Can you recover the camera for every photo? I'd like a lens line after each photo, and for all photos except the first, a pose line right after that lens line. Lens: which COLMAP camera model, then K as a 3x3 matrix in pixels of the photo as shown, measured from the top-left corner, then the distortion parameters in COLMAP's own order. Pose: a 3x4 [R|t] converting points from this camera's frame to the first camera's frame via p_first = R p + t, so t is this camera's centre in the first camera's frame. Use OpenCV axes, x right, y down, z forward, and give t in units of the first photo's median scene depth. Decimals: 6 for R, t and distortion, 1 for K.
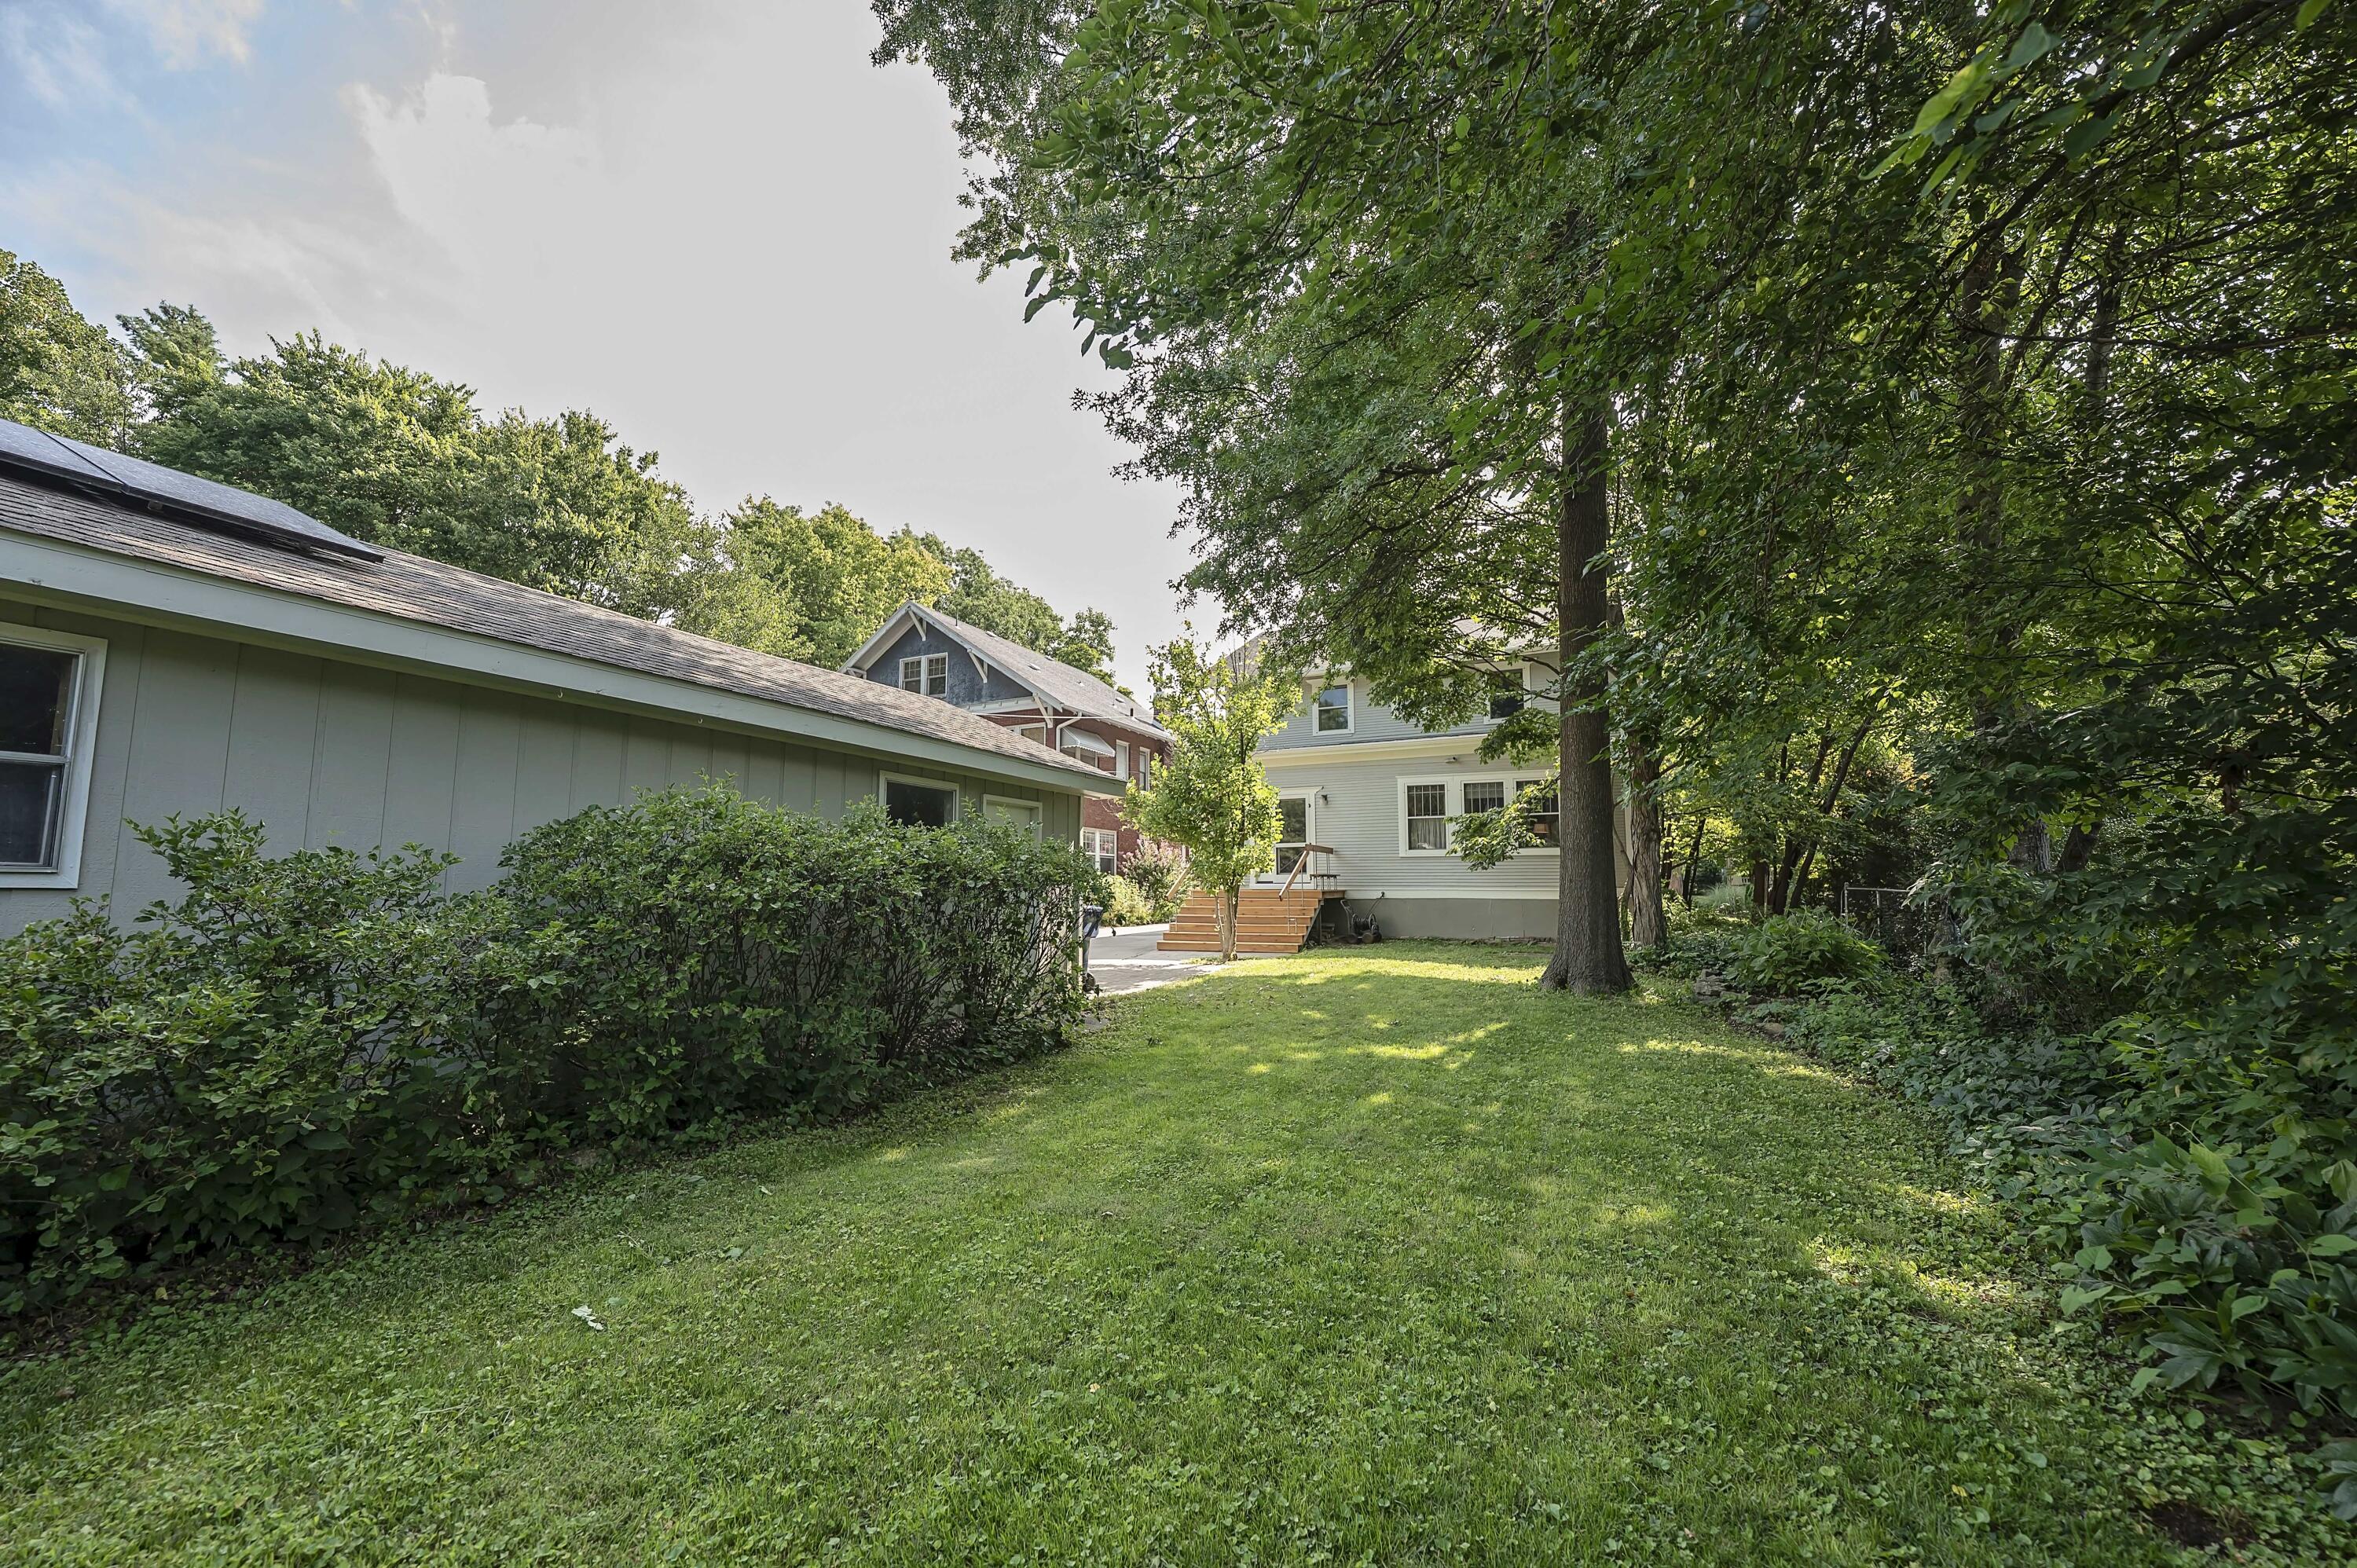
lens RADIAL K [[931.0, 0, 1181.8], [0, 931.0, 788.0], [0, 0, 1]] dist [0.002075, 0.000249]
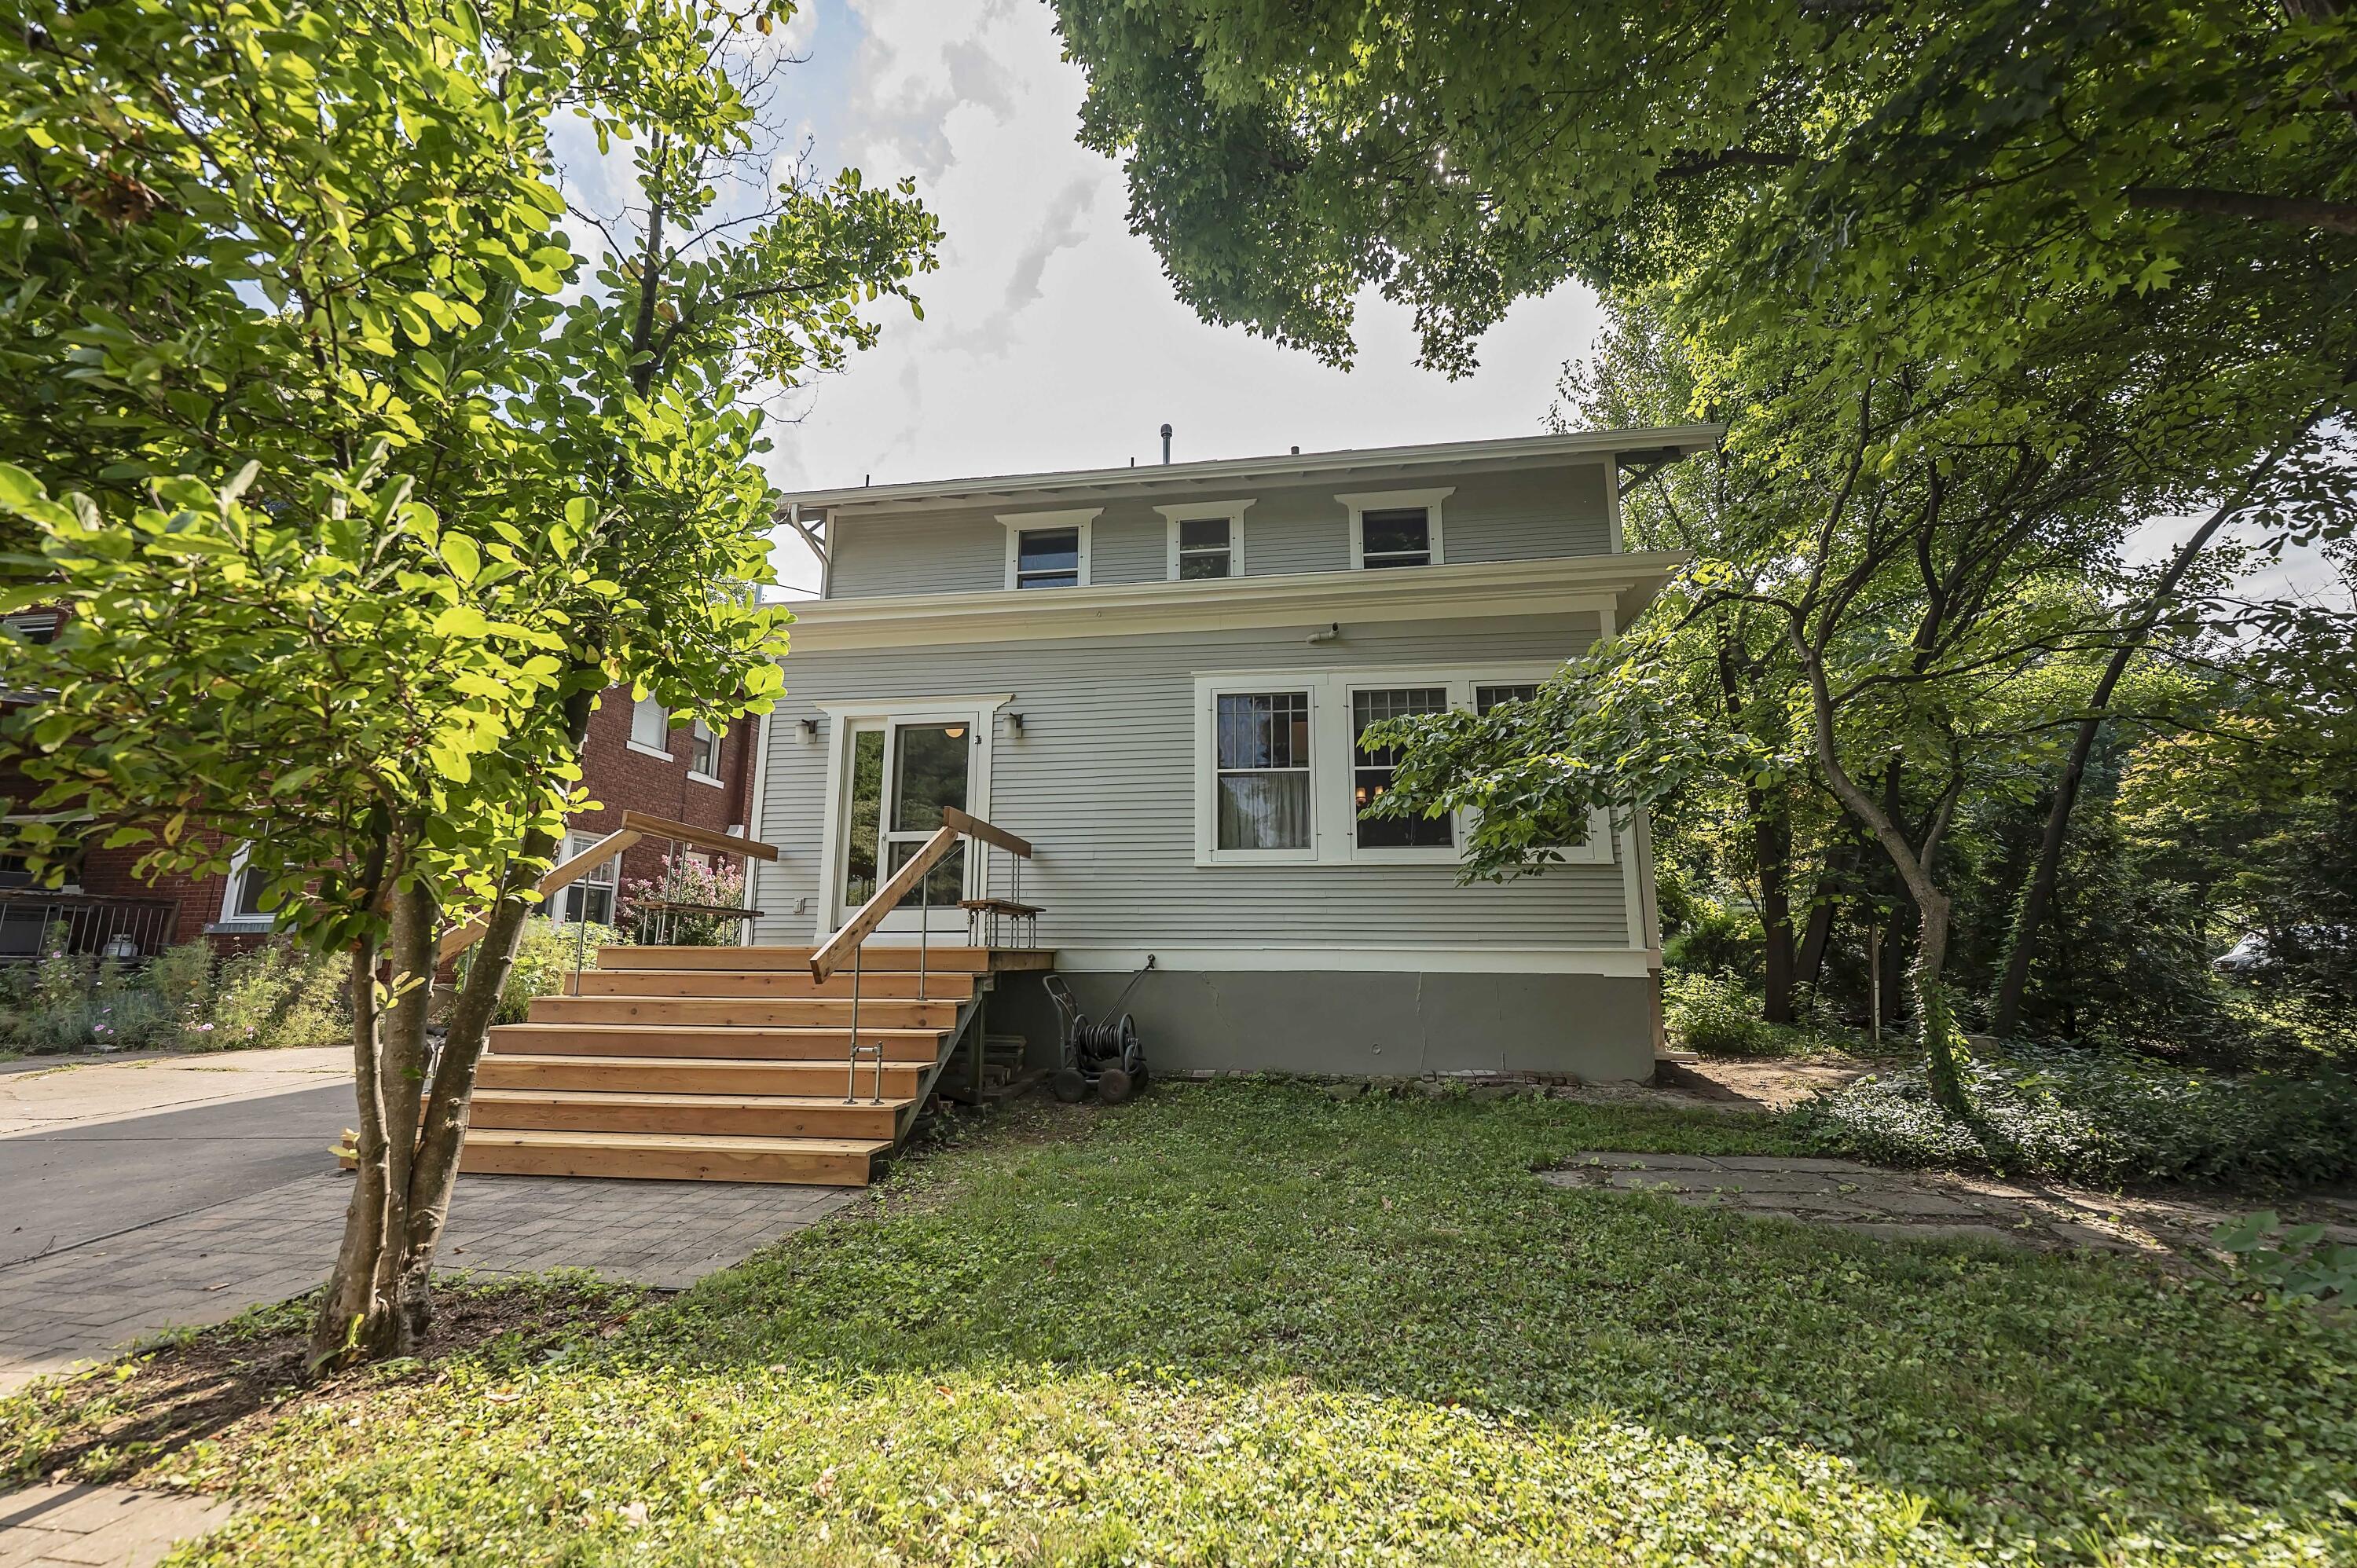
lens RADIAL K [[931.0, 0, 1170.3], [0, 931.0, 789.8], [0, 0, 1]] dist [0.002075, 0.000249]
pose [[0.953294, 0.064936, 0.294982, 0.105066], [-0.043268, 0.995903, -0.079405, 0.074061], [-0.298930, 0.062934, 0.952198, 0.628004]]
